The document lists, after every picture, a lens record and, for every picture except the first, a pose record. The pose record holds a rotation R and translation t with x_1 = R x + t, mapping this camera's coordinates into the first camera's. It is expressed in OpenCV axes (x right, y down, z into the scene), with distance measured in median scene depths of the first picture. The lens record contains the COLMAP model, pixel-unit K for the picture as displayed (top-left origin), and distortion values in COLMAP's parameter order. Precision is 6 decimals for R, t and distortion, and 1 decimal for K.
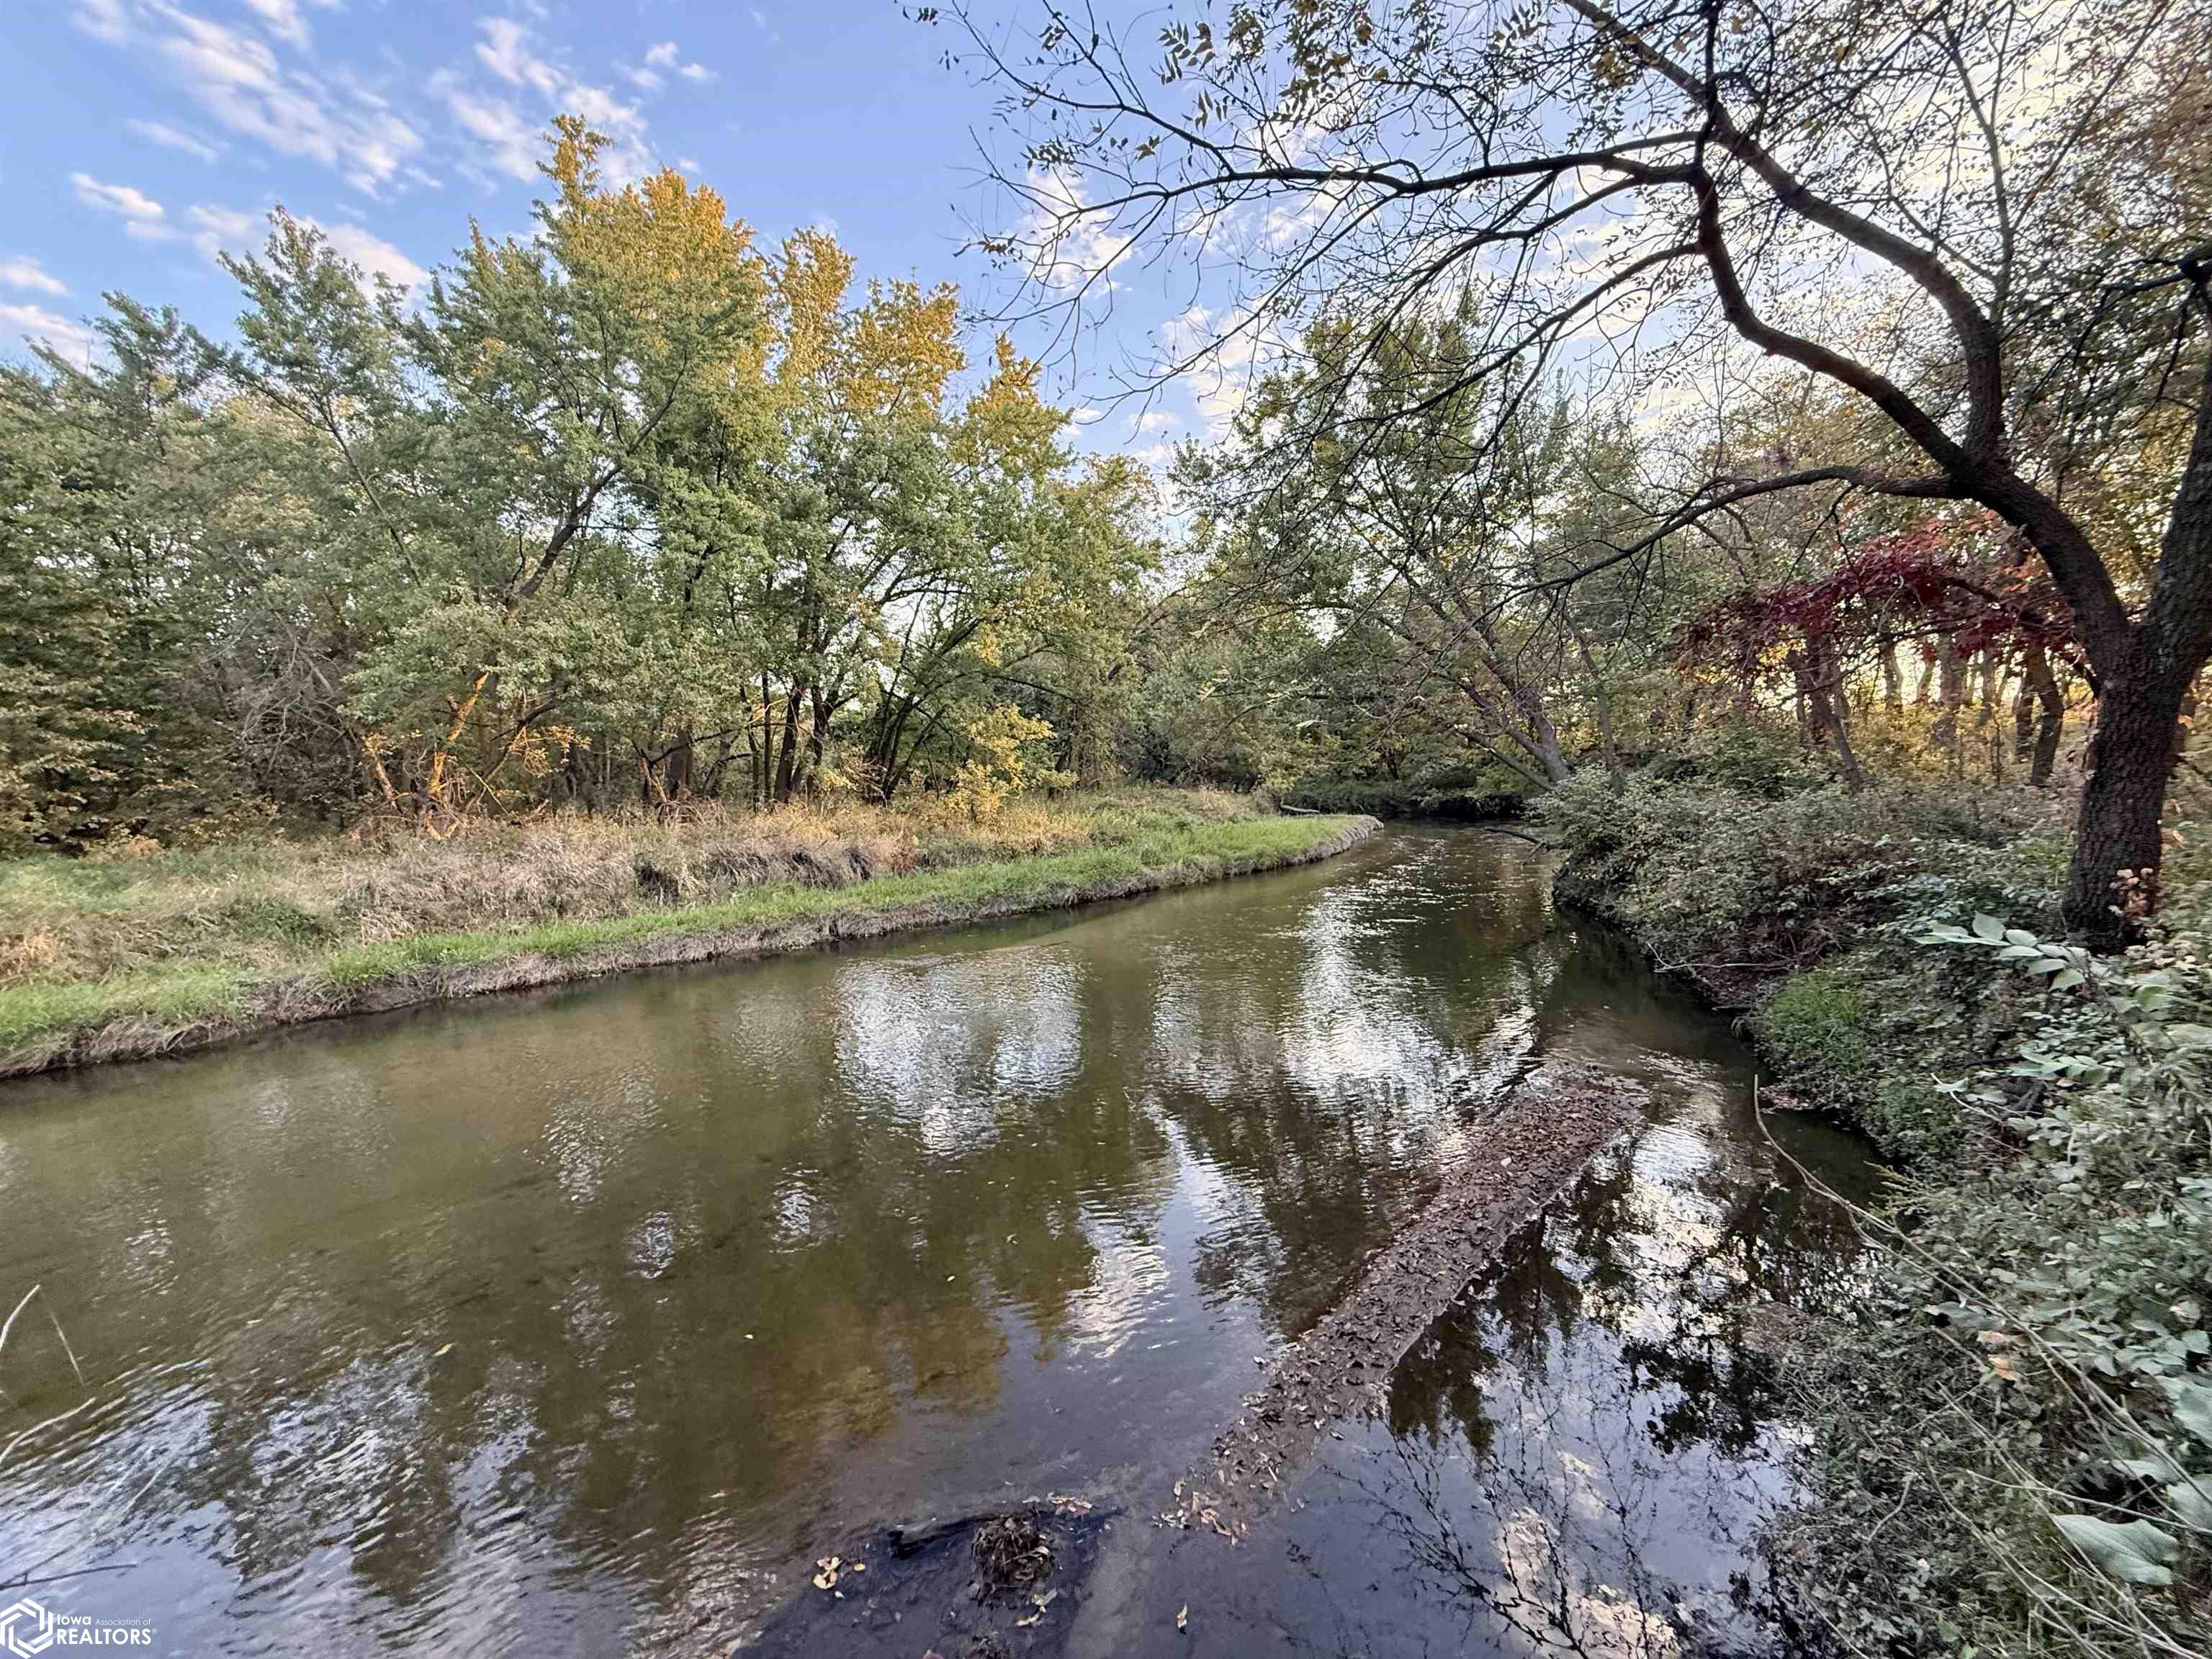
lens RADIAL K [[886.5, 0, 1092.8], [0, 886.5, 829.5], [0, 0, 1]] dist [-0.000098, 0.000045]
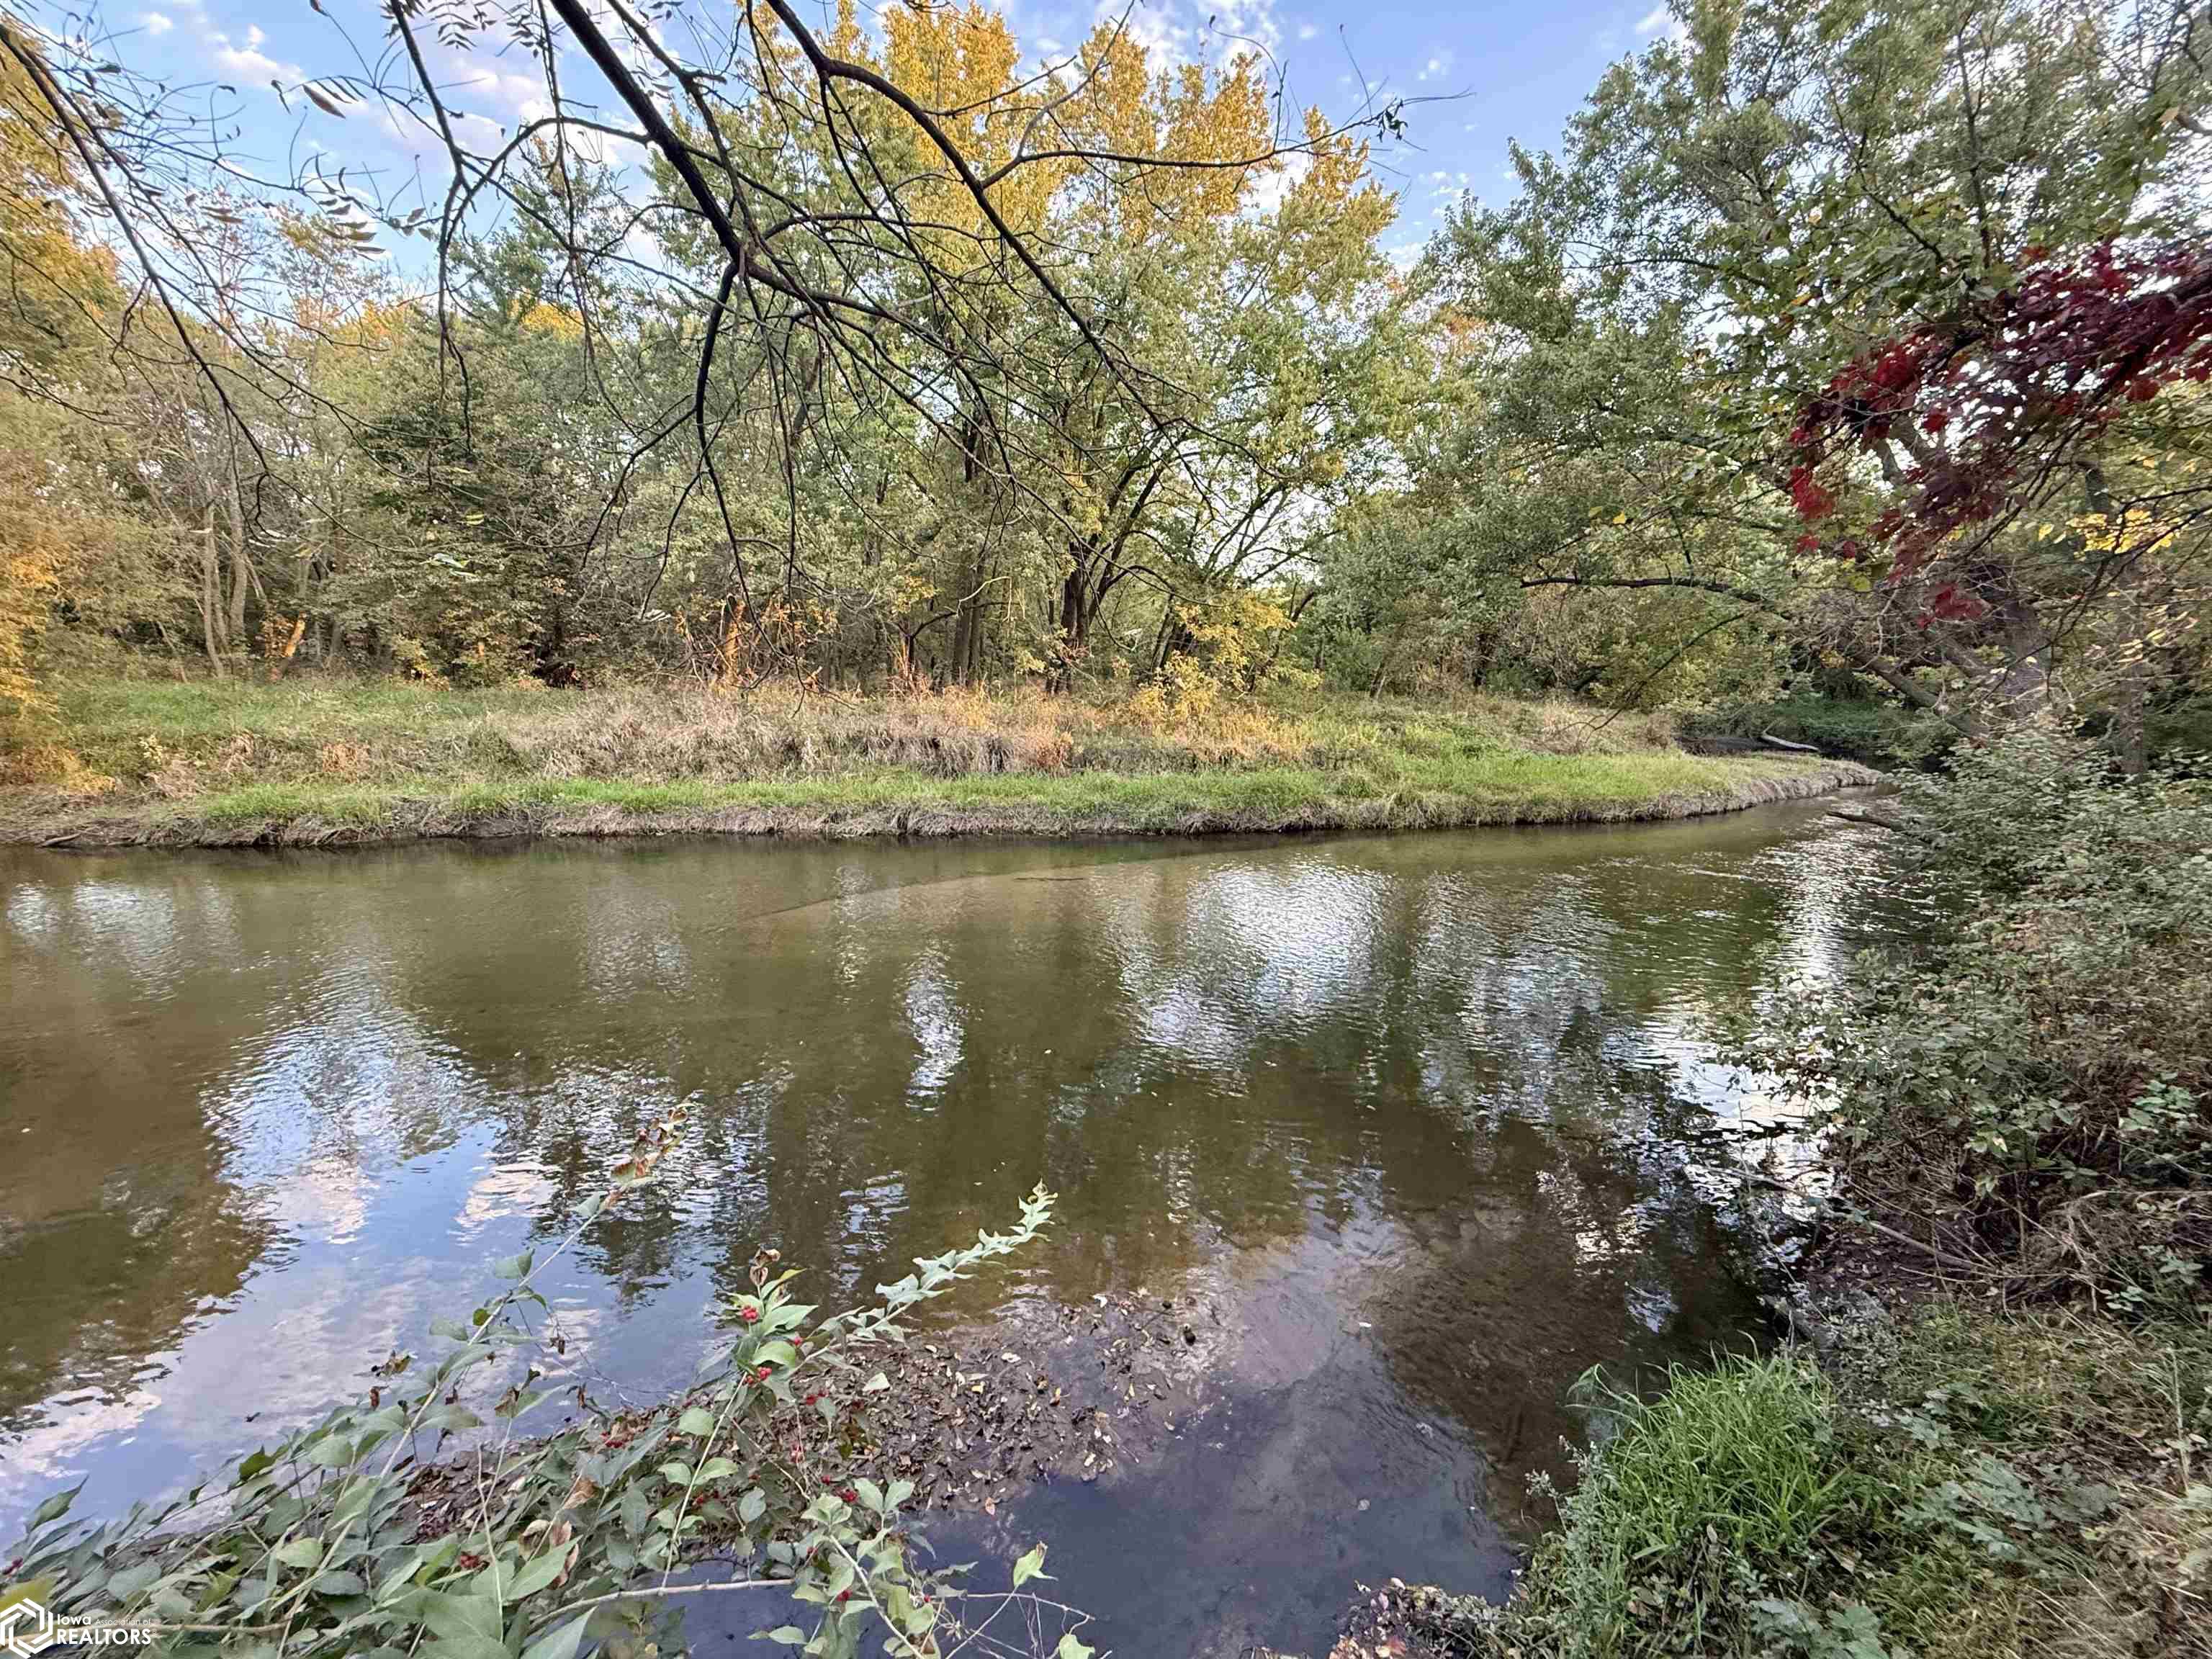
lens RADIAL K [[882.2, 0, 1100.8], [0, 882.2, 825.9], [0, 0, 1]] dist [-0.002841, -0.000227]
pose [[0.859097, 0.143966, -0.491148, 0.391936], [-0.084691, 0.986382, 0.140992, -0.037575], [0.504758, -0.079530, 0.859590, 0.331471]]
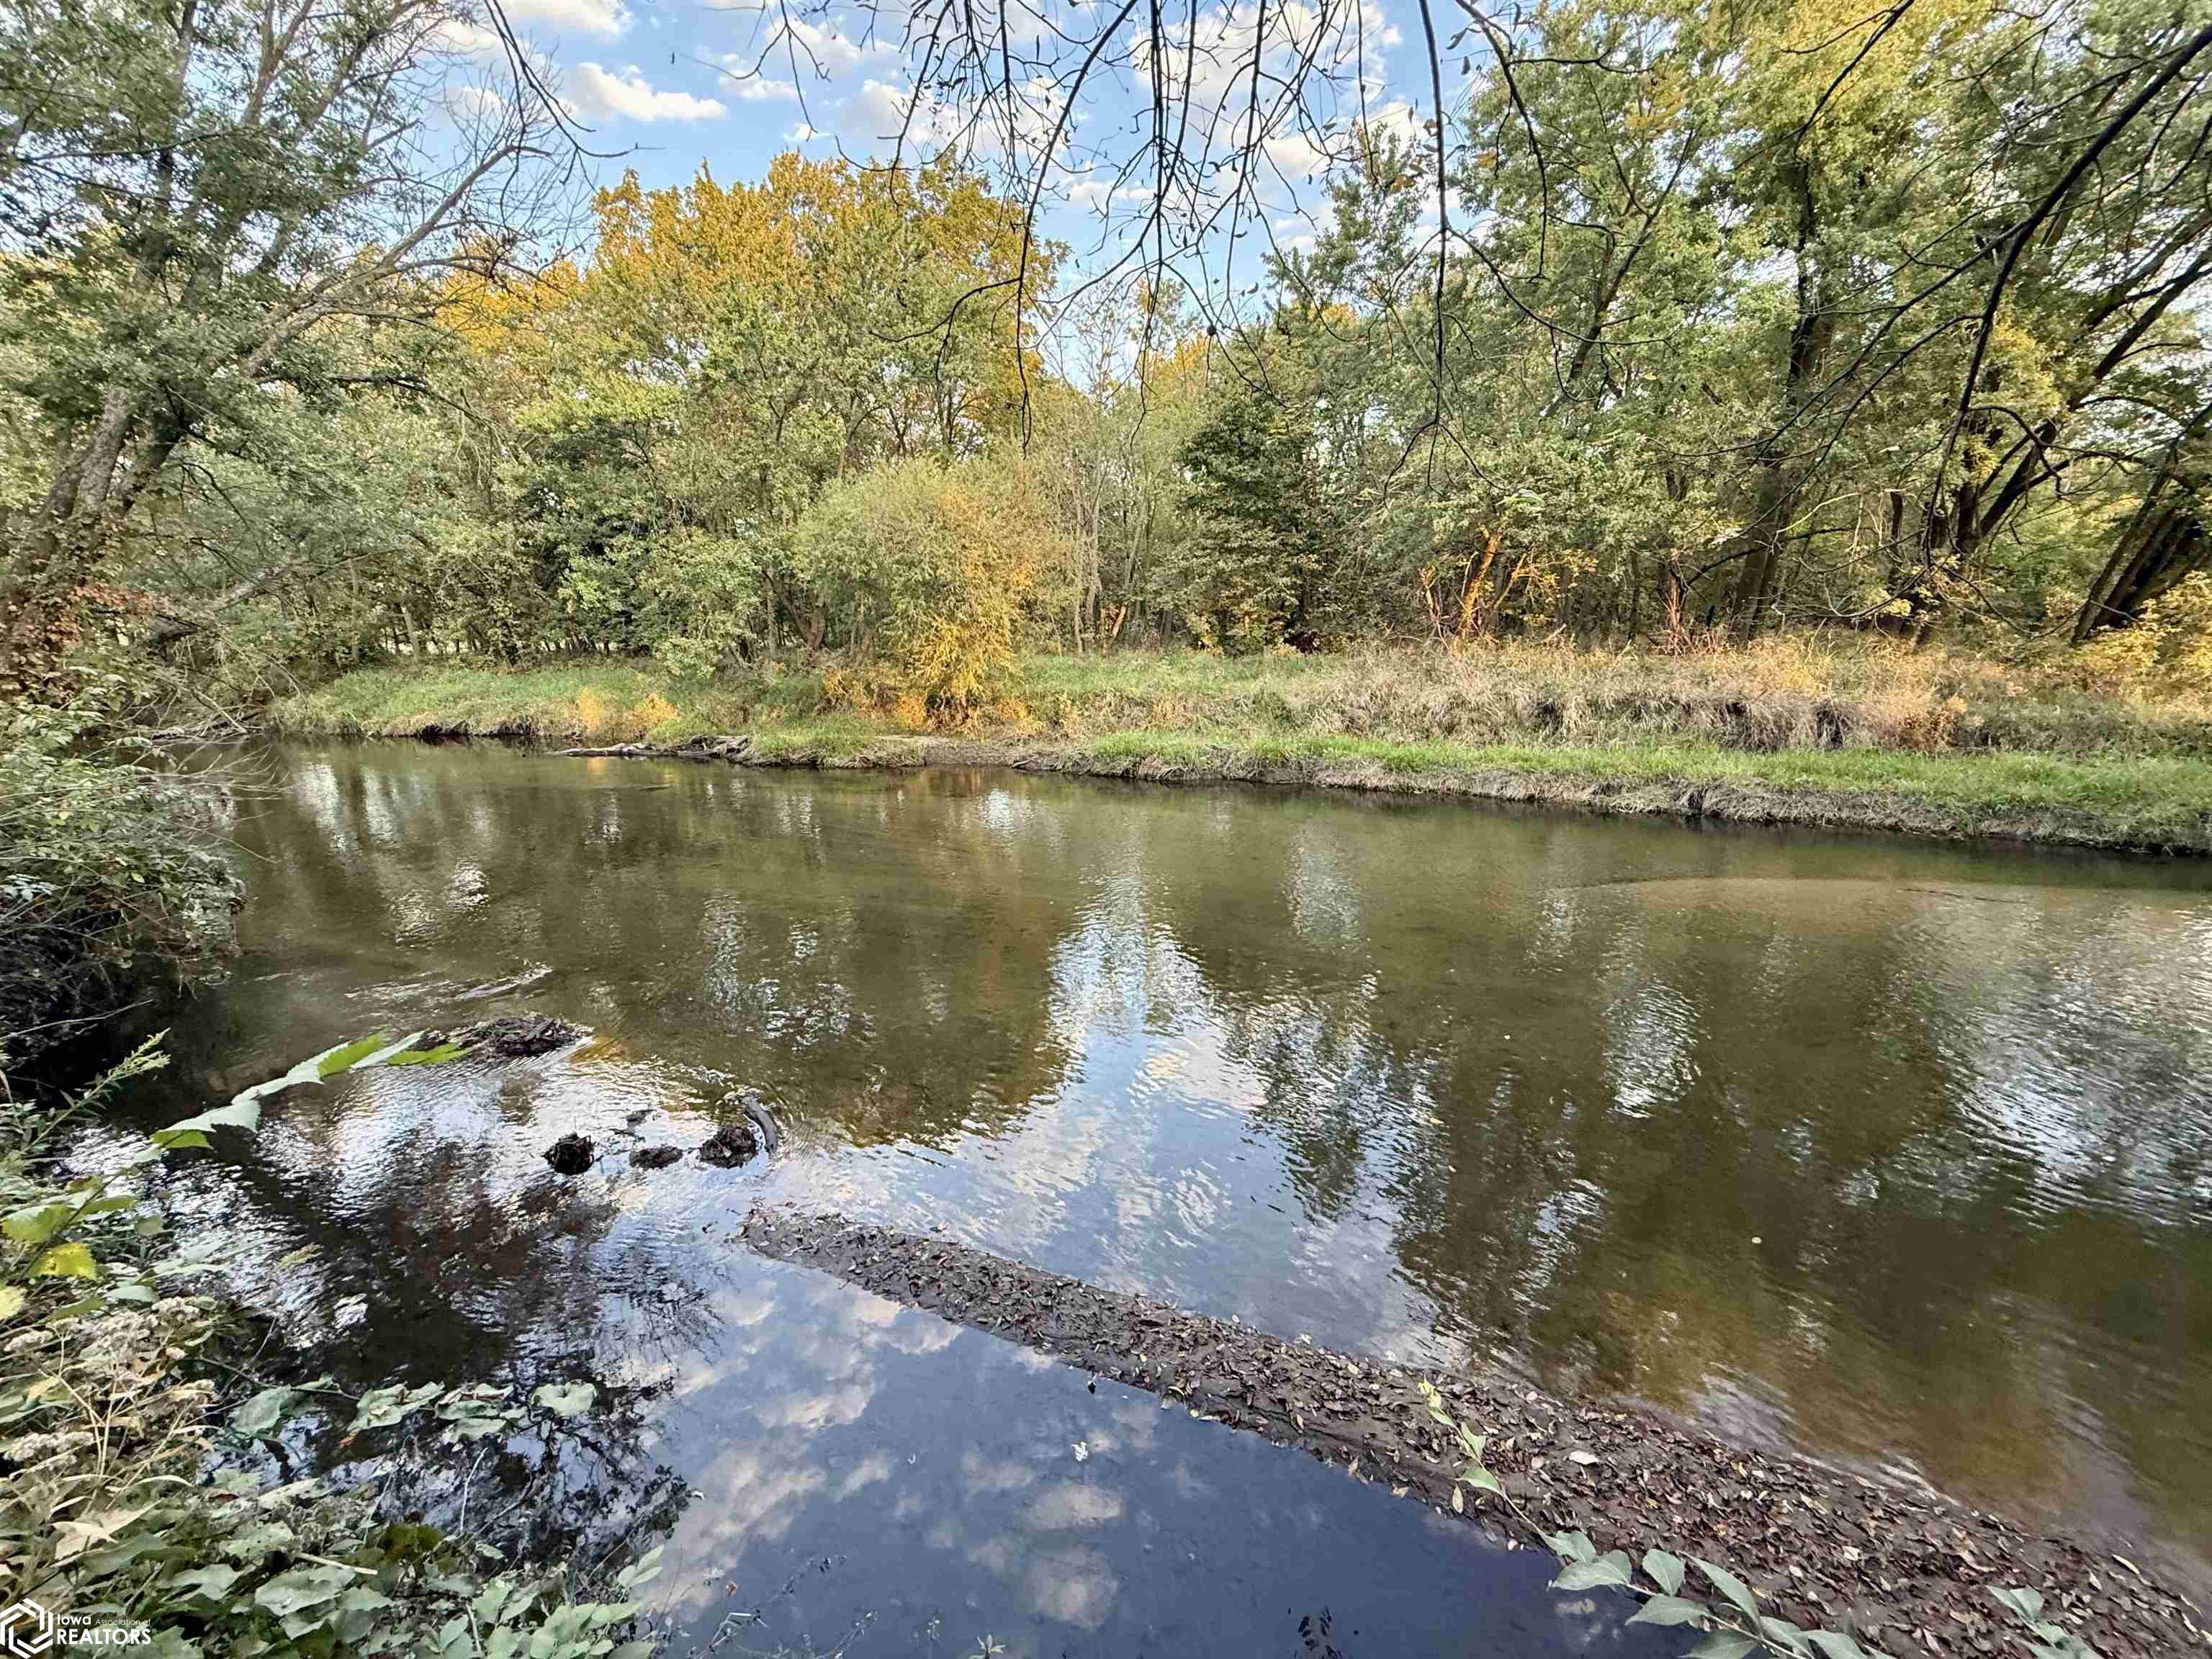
lens RADIAL K [[875.1, 0, 1097.0], [0, 875.1, 832.5], [0, 0, 1]] dist [-0.001376, -0.000823]
pose [[0.308396, 0.239792, -0.920539, 0.306799], [-0.048139, 0.970401, 0.236653, -0.022882], [0.950039, -0.028669, 0.310811, 0.265533]]
